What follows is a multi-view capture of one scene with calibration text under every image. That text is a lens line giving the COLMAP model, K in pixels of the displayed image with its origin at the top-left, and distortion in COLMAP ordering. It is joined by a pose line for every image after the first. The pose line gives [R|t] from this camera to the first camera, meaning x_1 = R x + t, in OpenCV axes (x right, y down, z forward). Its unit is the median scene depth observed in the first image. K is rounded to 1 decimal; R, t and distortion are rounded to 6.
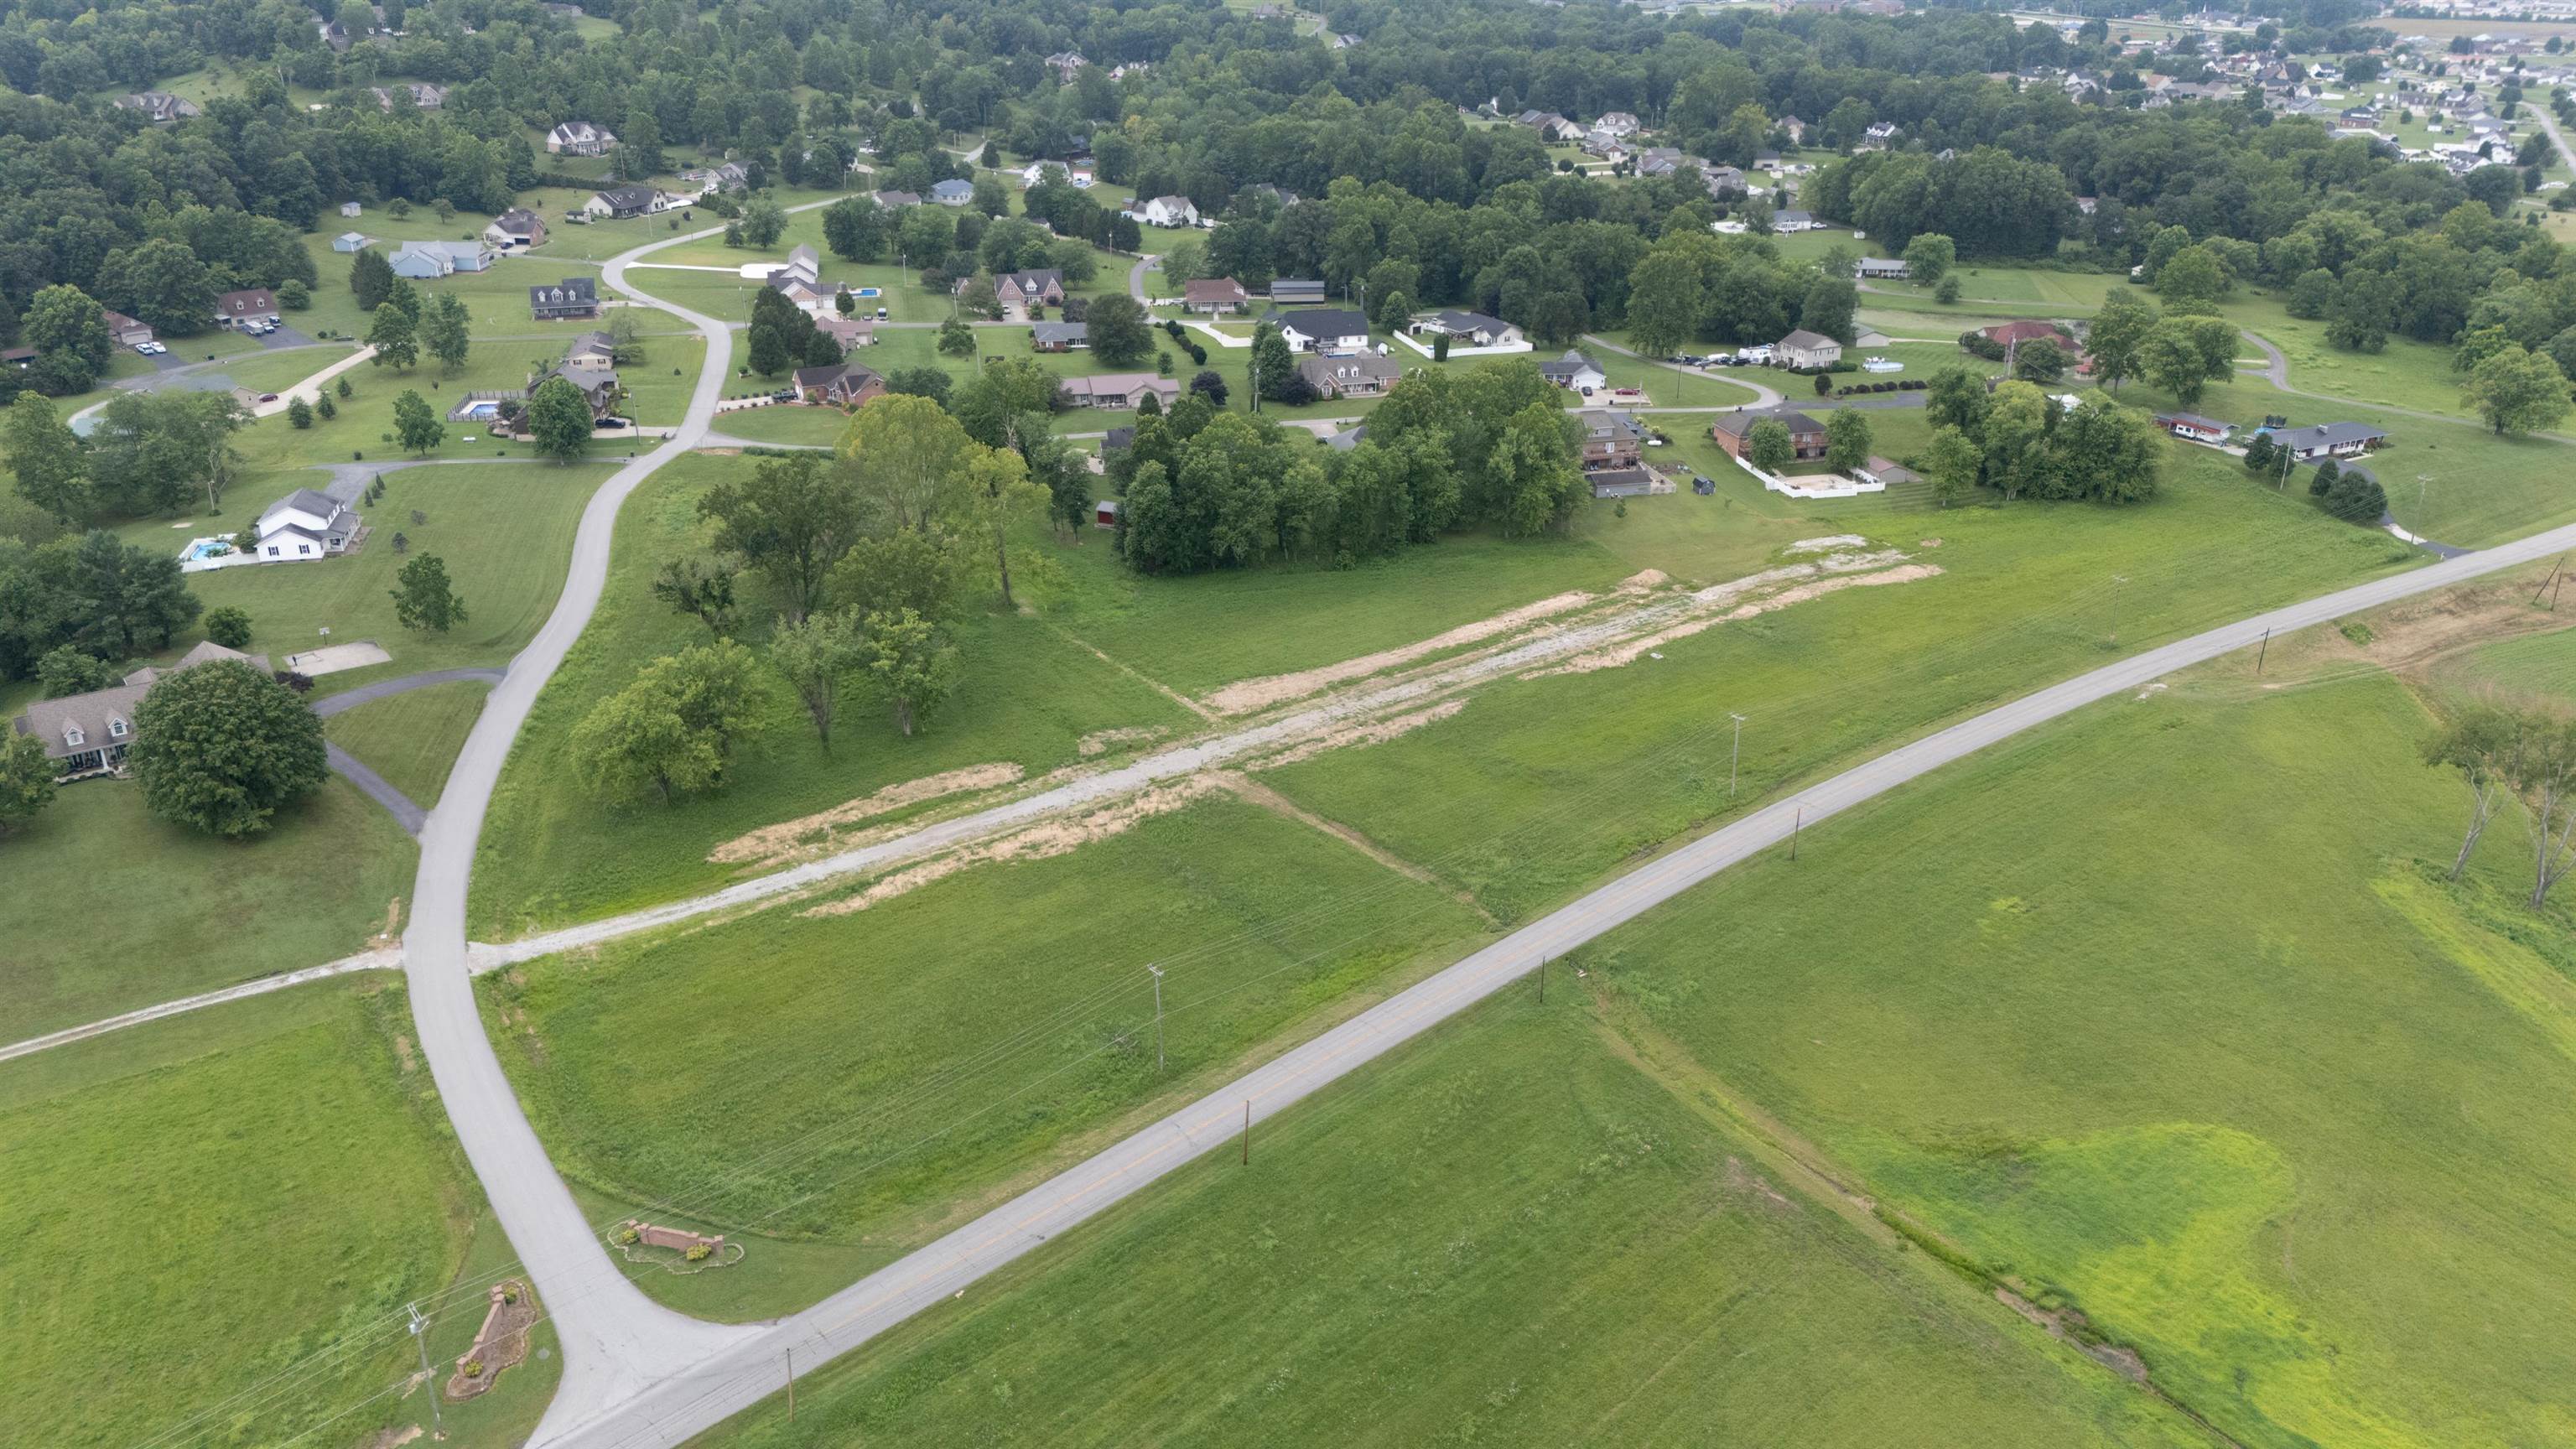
lens RADIAL K [[1890.2, 0, 1285.8], [0, 1890.2, 727.4], [0, 0, 1]] dist [0.079899, -0.078340]
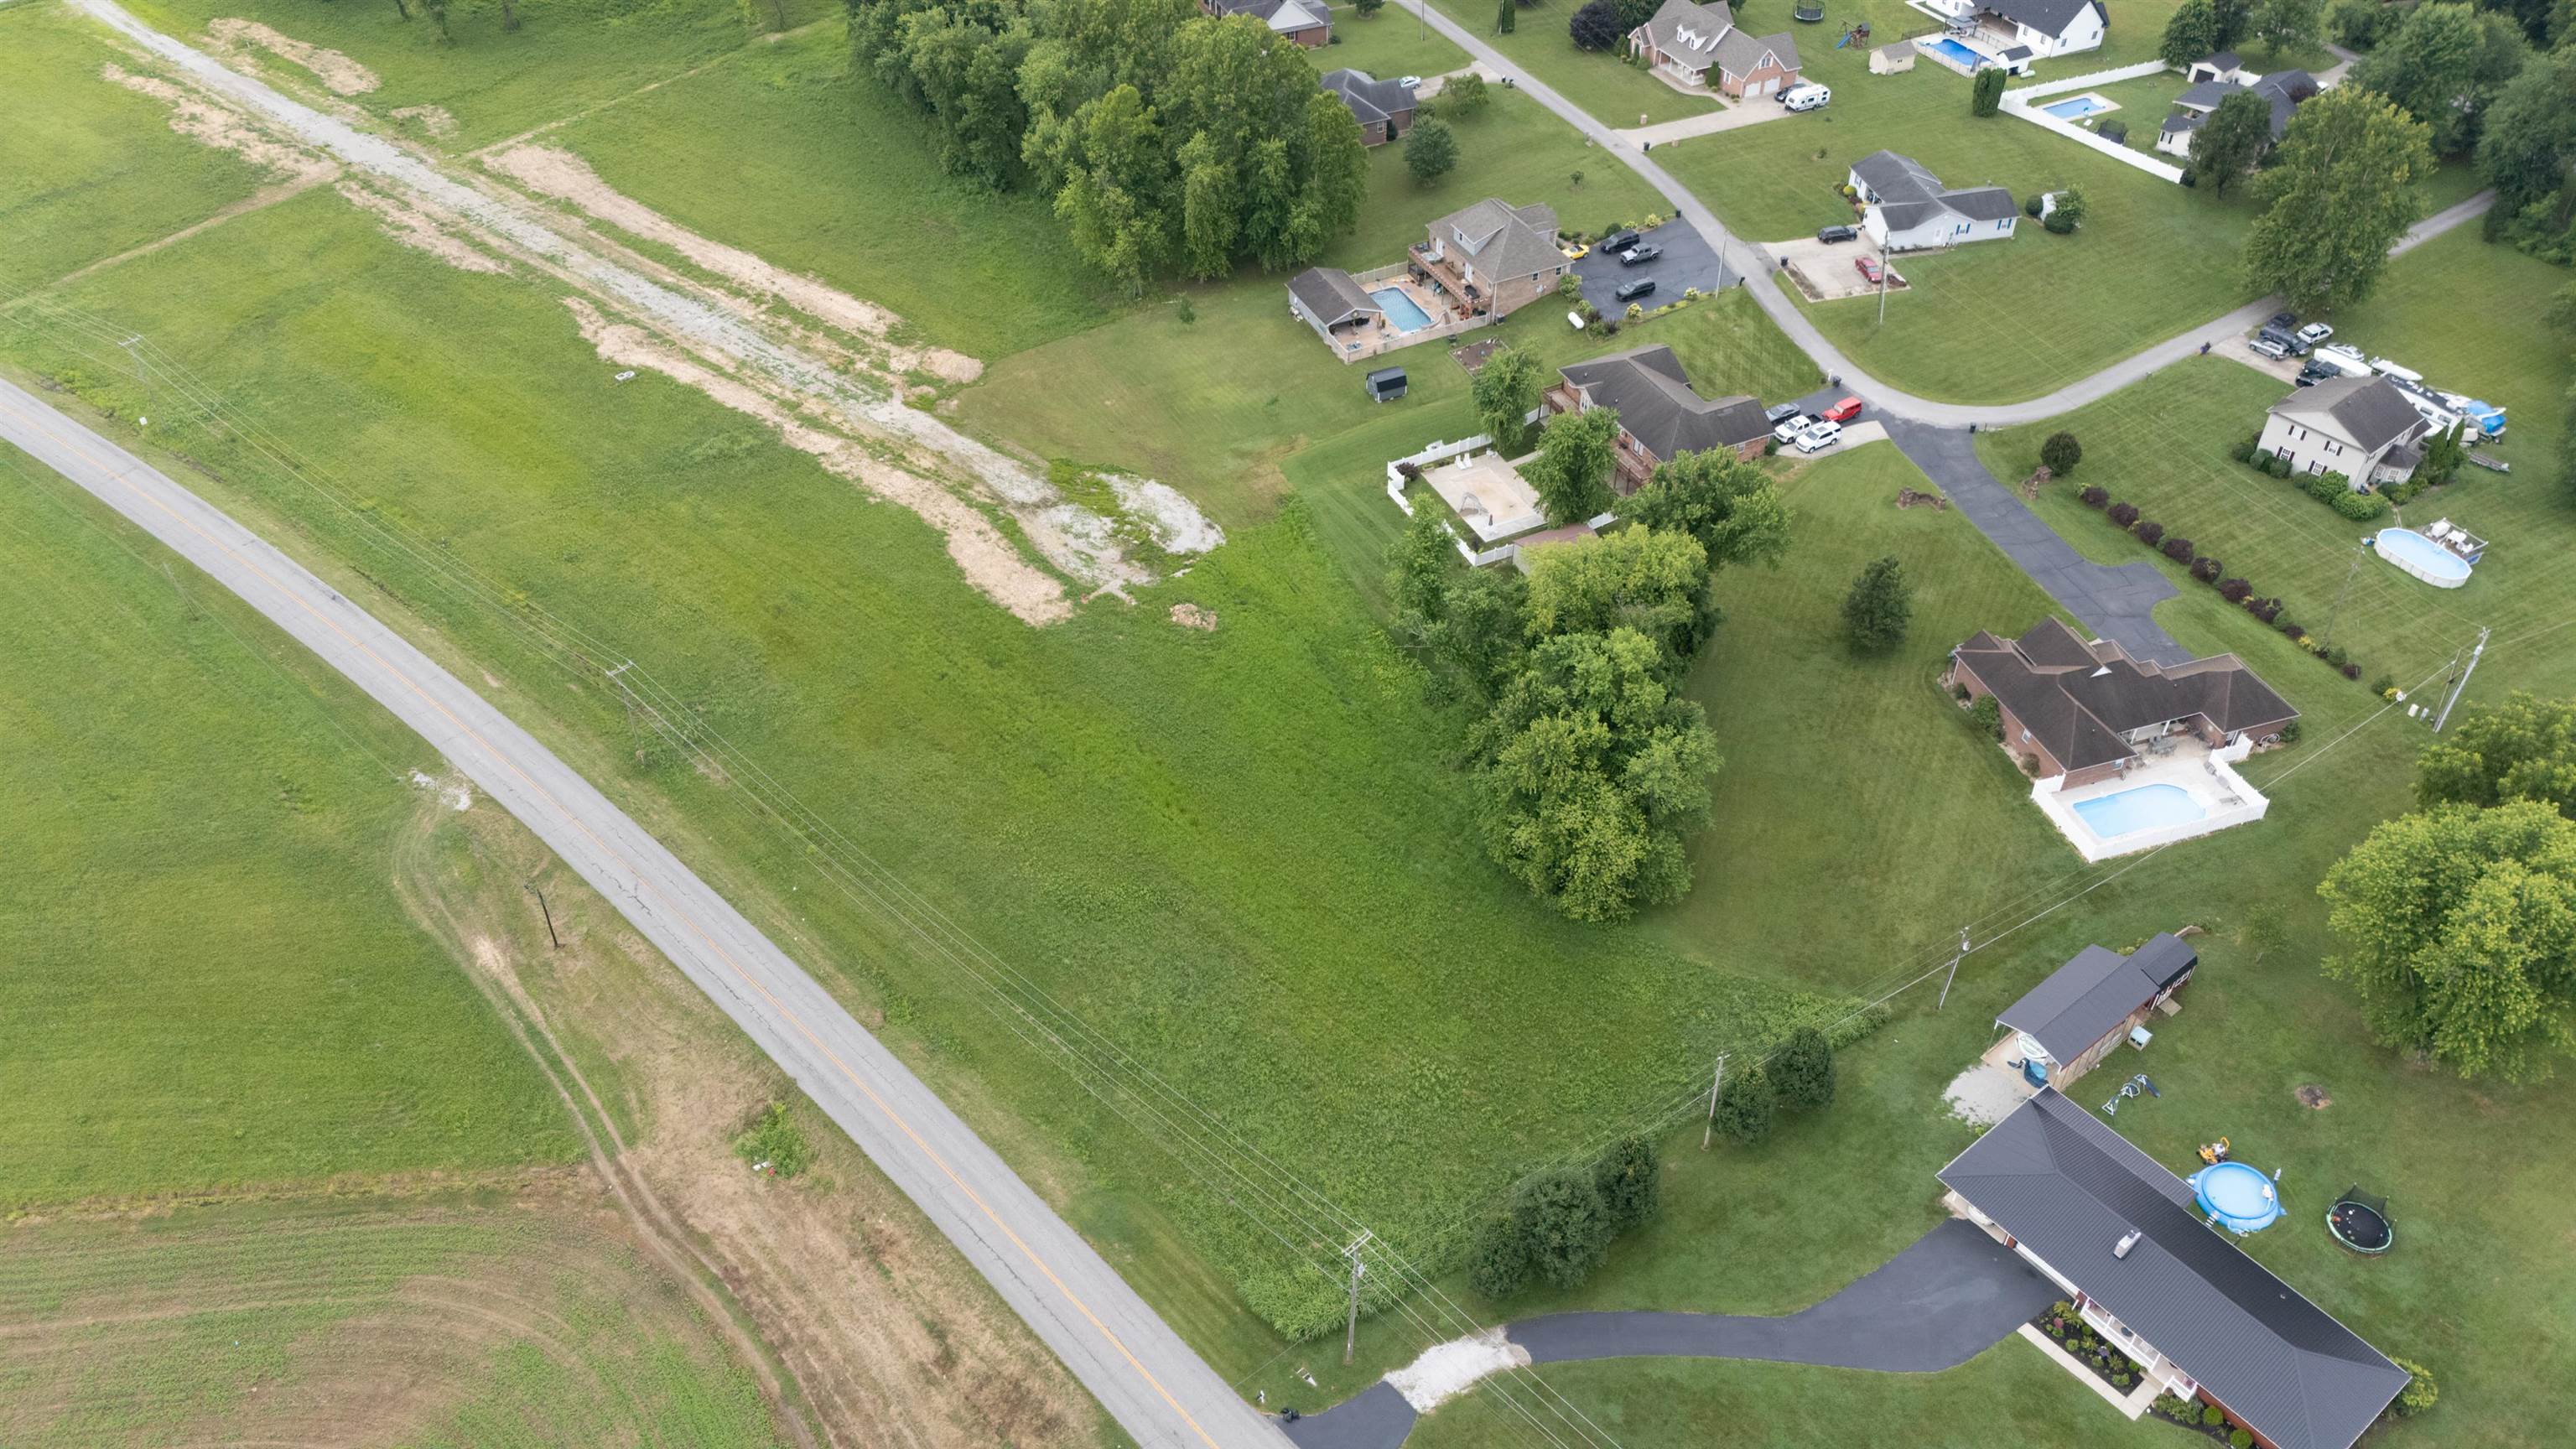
lens RADIAL K [[1887.5, 0, 1286.2], [0, 1887.5, 733.0], [0, 0, 1]] dist [0.078812, -0.078291]
pose [[0.211615, 0.642690, -0.736321, 0.961211], [-0.382556, 0.747740, 0.542712, -0.473903], [0.899372, 0.166838, 0.404098, 1.007878]]
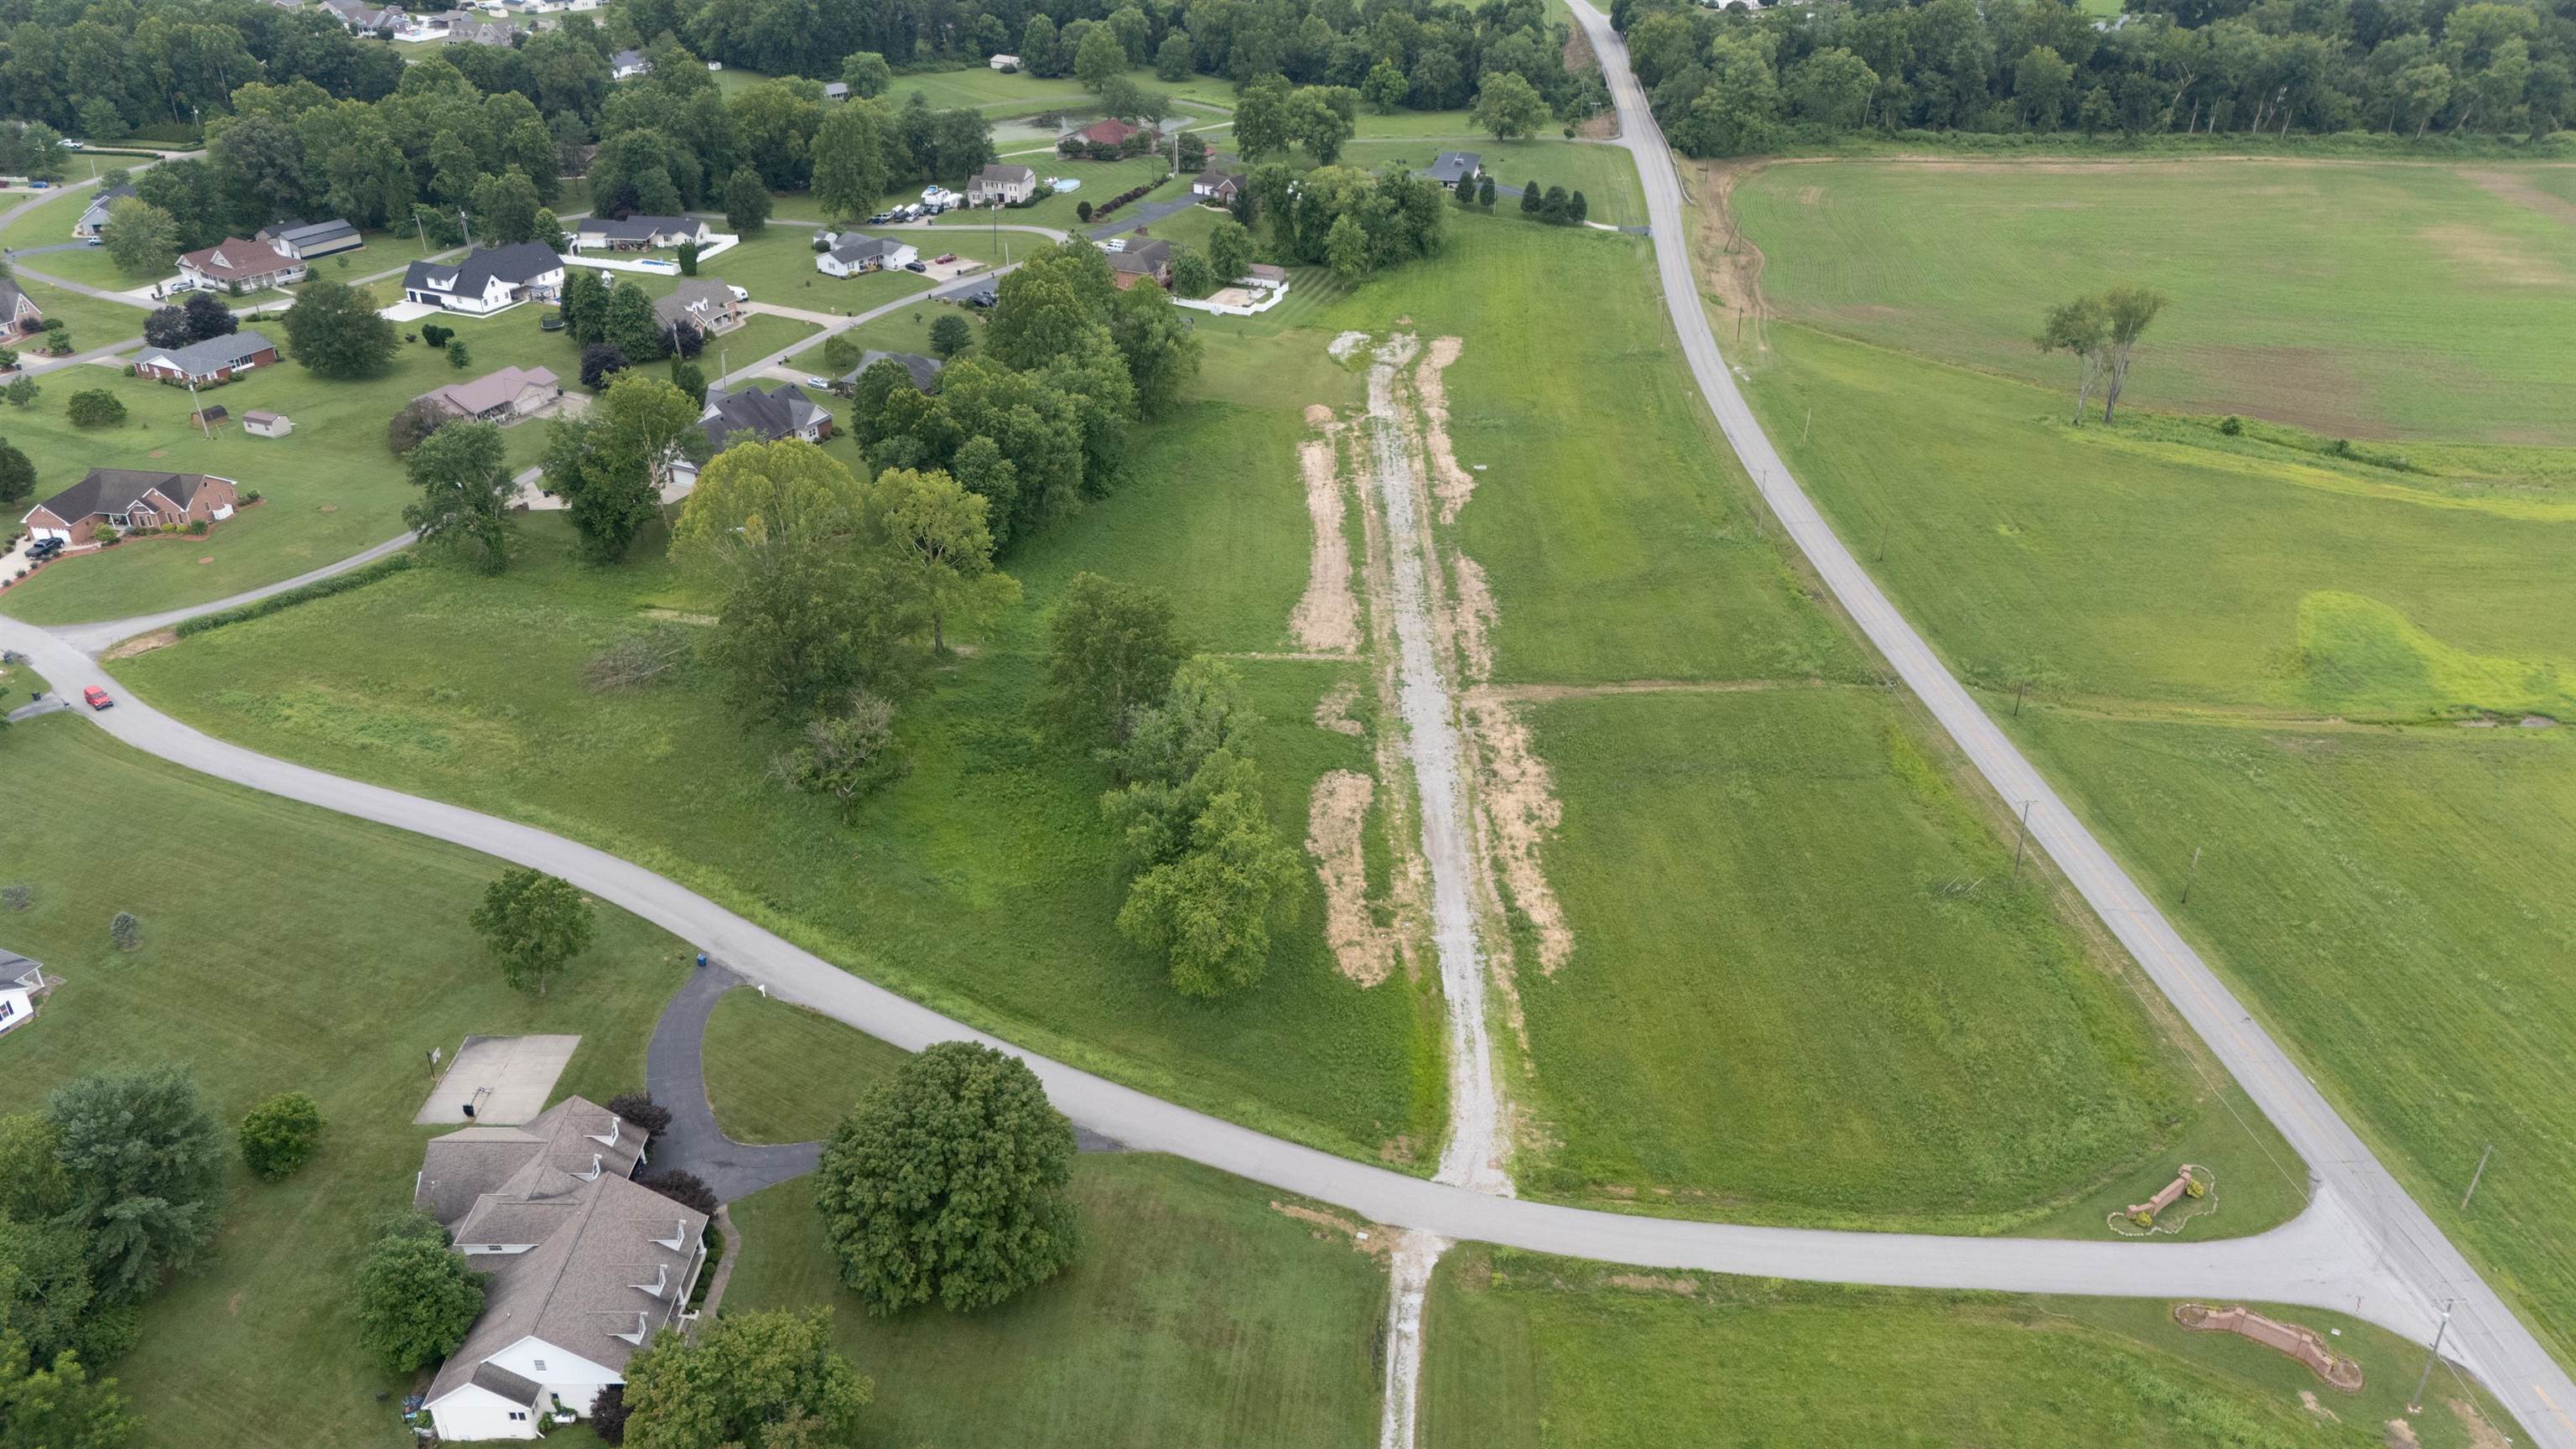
lens RADIAL K [[1890.2, 0, 1285.8], [0, 1890.2, 727.4], [0, 0, 1]] dist [0.079899, -0.078340]
pose [[0.613416, -0.391143, 0.686096, -0.709418], [0.321135, 0.917212, 0.235786, -0.202976], [-0.721521, 0.075695, 0.688242, 0.368271]]
